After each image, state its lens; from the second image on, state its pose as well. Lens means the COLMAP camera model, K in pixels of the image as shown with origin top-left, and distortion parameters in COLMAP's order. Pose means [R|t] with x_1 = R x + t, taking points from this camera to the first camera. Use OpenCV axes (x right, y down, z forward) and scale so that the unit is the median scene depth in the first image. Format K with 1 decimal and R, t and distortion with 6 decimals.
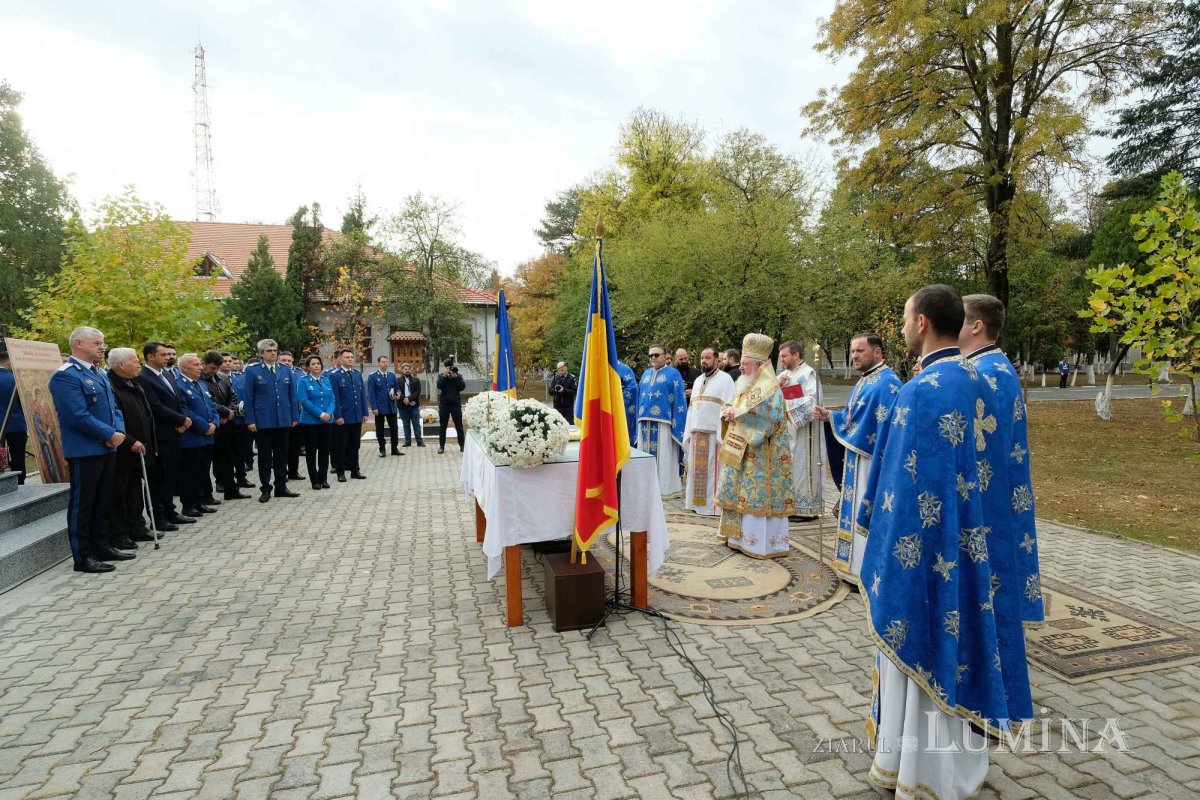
lens RADIAL K [[632.5, 0, 602.0], [0, 632.5, 401.8], [0, 0, 1]] dist [0.004786, -0.007167]
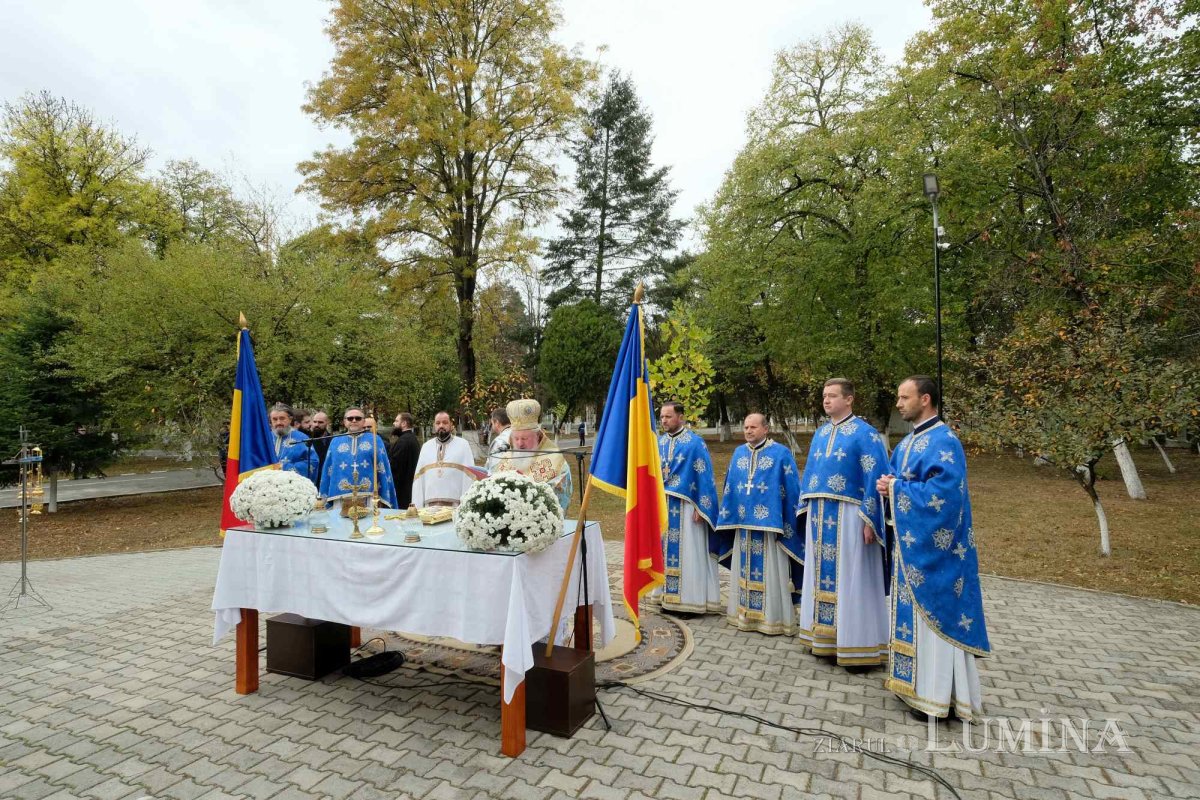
lens RADIAL K [[633.5, 0, 601.3], [0, 633.5, 401.6], [0, 0, 1]] dist [0.000524, -0.002265]
pose [[0.638797, 0.021725, 0.769068, -0.415270], [0.056187, 0.995615, -0.074795, -0.016302], [-0.767321, 0.090991, 0.634775, 0.215262]]
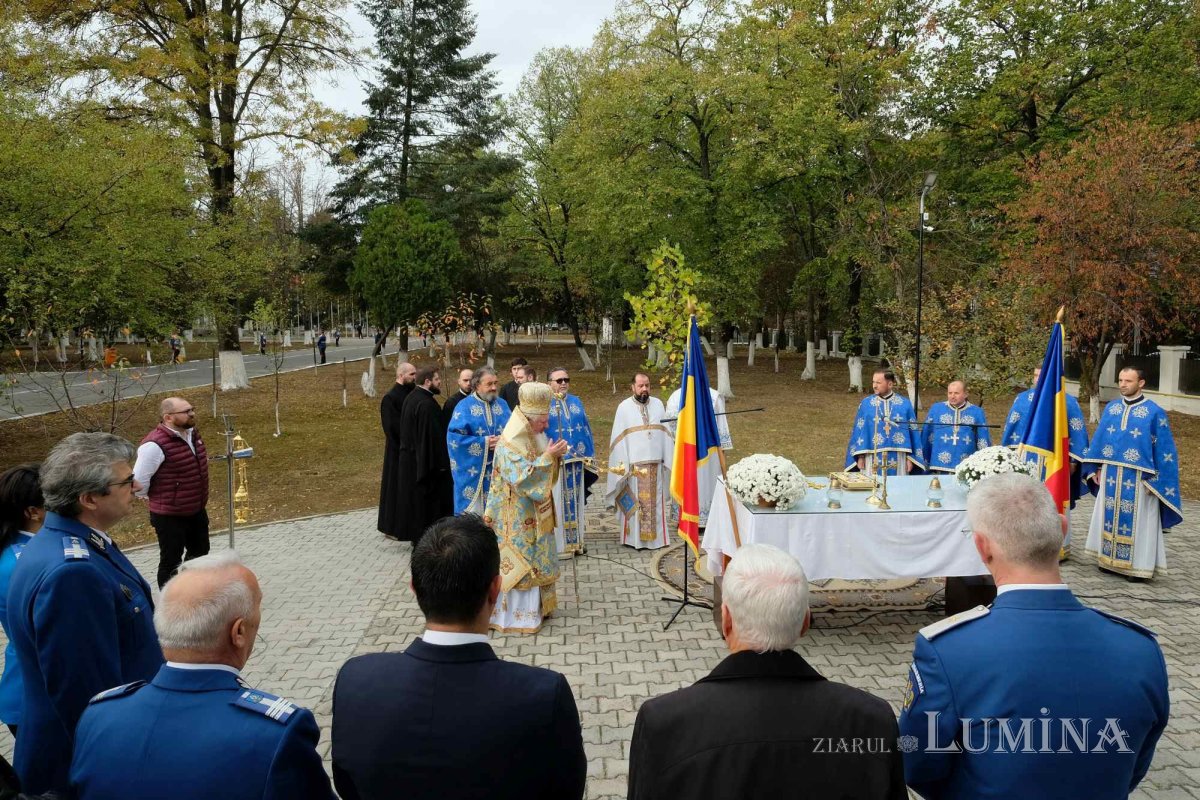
lens RADIAL K [[711.8, 0, 625.7], [0, 711.8, 352.7], [0, 0, 1]] dist [0.007028, -0.000023]
pose [[0.193010, -0.032780, 0.980649, -0.902935], [0.054811, 0.998241, 0.022580, -0.145184], [-0.979665, 0.049392, 0.194467, 0.842935]]
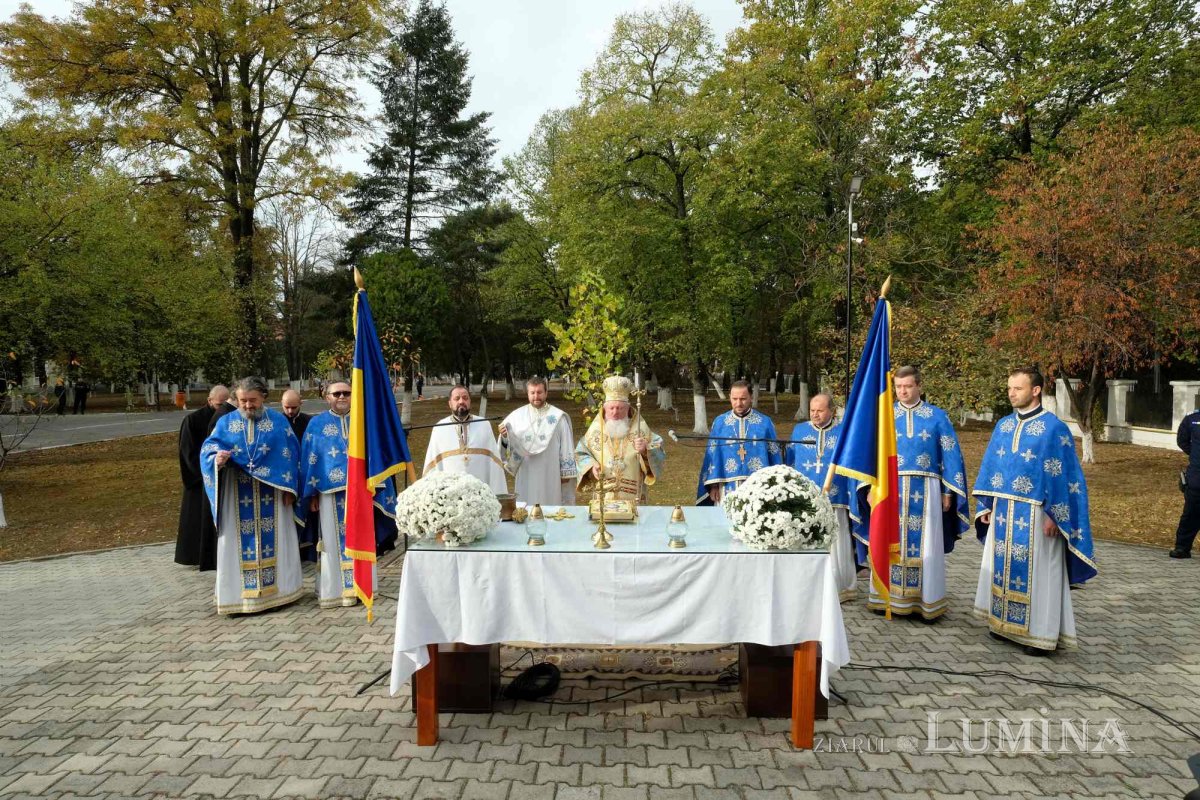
lens RADIAL K [[643.5, 0, 596.2], [0, 643.5, 394.4], [0, 0, 1]] dist [0.004856, -0.000428]
pose [[0.305185, -0.021832, 0.952043, -0.590311], [0.058552, 0.998276, 0.004123, -0.069465], [-0.950491, 0.054486, 0.305937, 0.579214]]
